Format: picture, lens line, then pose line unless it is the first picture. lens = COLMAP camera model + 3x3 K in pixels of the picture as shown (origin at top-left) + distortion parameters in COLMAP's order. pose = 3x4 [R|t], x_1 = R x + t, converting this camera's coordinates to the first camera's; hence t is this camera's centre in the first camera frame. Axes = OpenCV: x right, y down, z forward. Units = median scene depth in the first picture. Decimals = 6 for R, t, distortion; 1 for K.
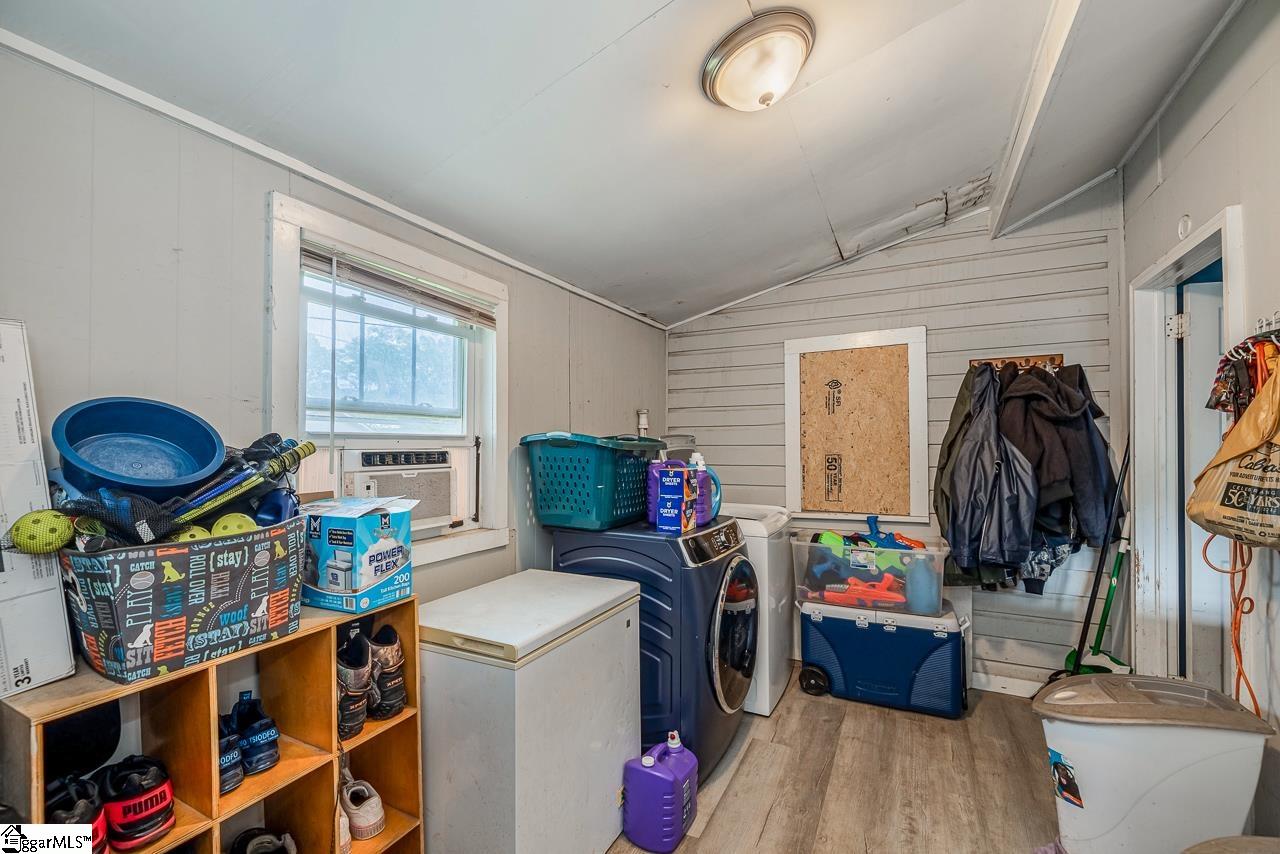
lens RADIAL K [[556.4, 0, 637.4], [0, 556.4, 435.2], [0, 0, 1]] dist [0.000599, 0.000133]
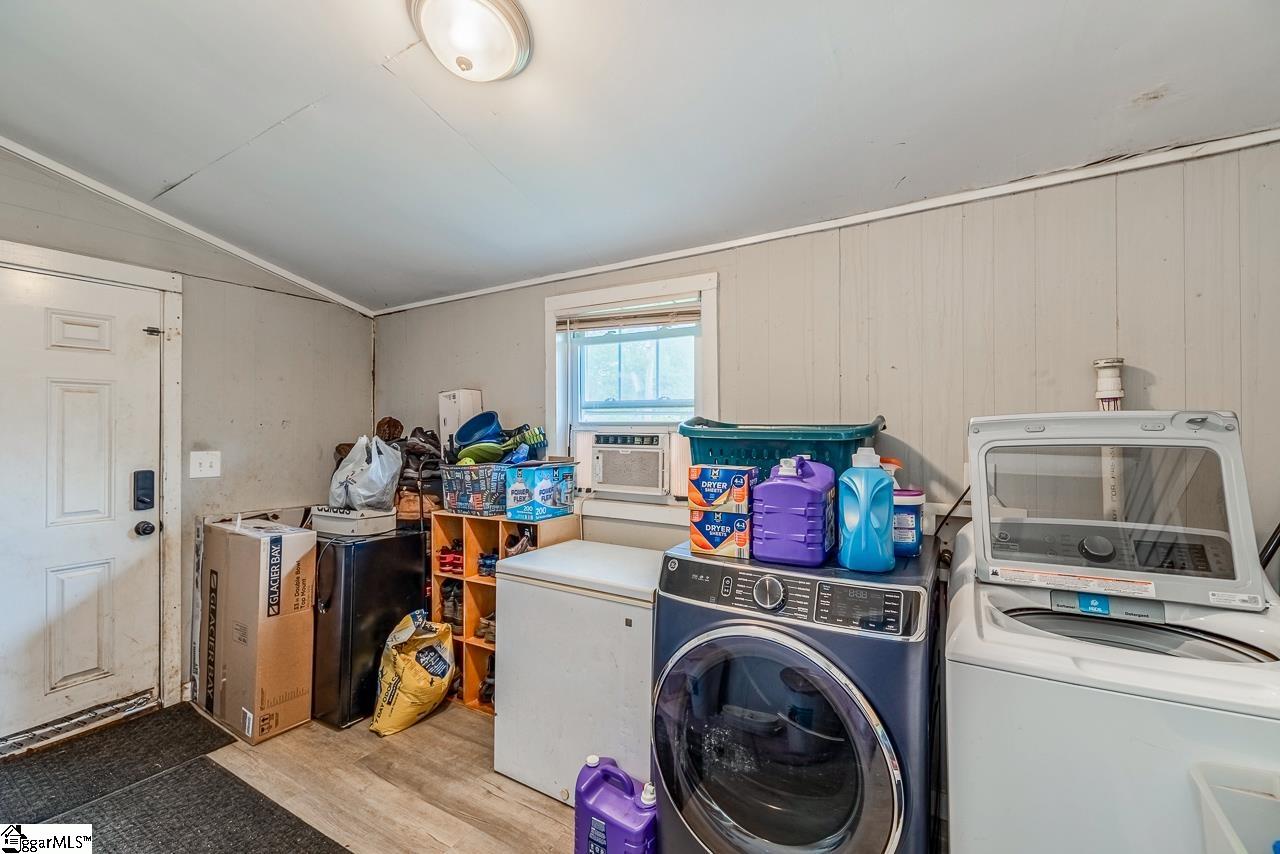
lens RADIAL K [[556.4, 0, 638.2], [0, 556.4, 426.7], [0, 0, 1]] dist [0.000599, 0.000133]
pose [[-0.097442, -0.005151, -0.995228, 1.118975], [0.014274, 0.999877, -0.006572, 0.022085], [0.995139, -0.014846, -0.097357, 1.365229]]
